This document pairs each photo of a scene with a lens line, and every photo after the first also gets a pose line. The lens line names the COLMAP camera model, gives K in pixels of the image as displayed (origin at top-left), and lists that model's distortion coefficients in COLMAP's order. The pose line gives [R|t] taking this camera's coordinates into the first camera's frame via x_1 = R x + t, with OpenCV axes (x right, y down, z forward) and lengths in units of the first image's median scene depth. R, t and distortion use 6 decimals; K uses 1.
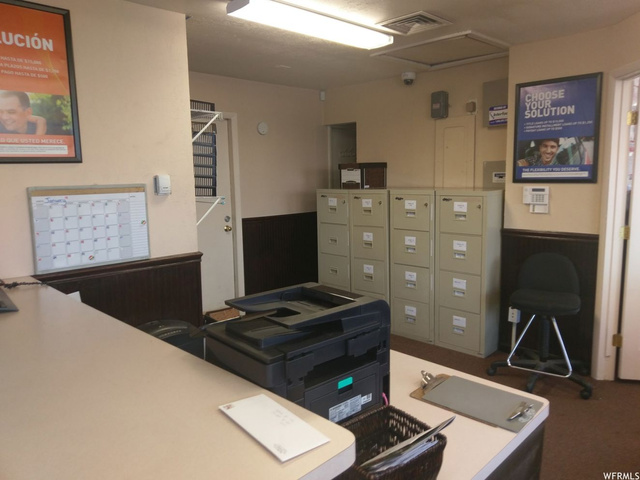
lens RADIAL K [[500.6, 0, 322.3], [0, 500.6, 241.8], [0, 0, 1]] dist [0.058551, -0.091763]
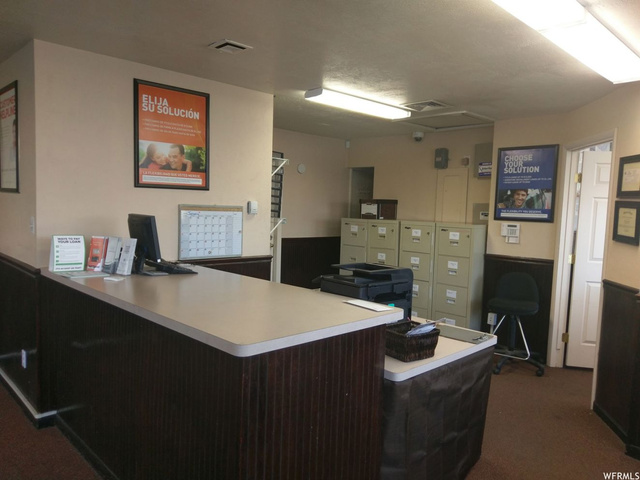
lens RADIAL K [[500.6, 0, 322.3], [0, 500.6, 241.8], [0, 0, 1]] dist [0.058551, -0.091763]
pose [[0.998666, 0.051484, 0.004015, -0.089050], [-0.051106, 0.996495, -0.066230, 0.058392], [-0.007411, 0.065937, 0.997796, -0.364396]]
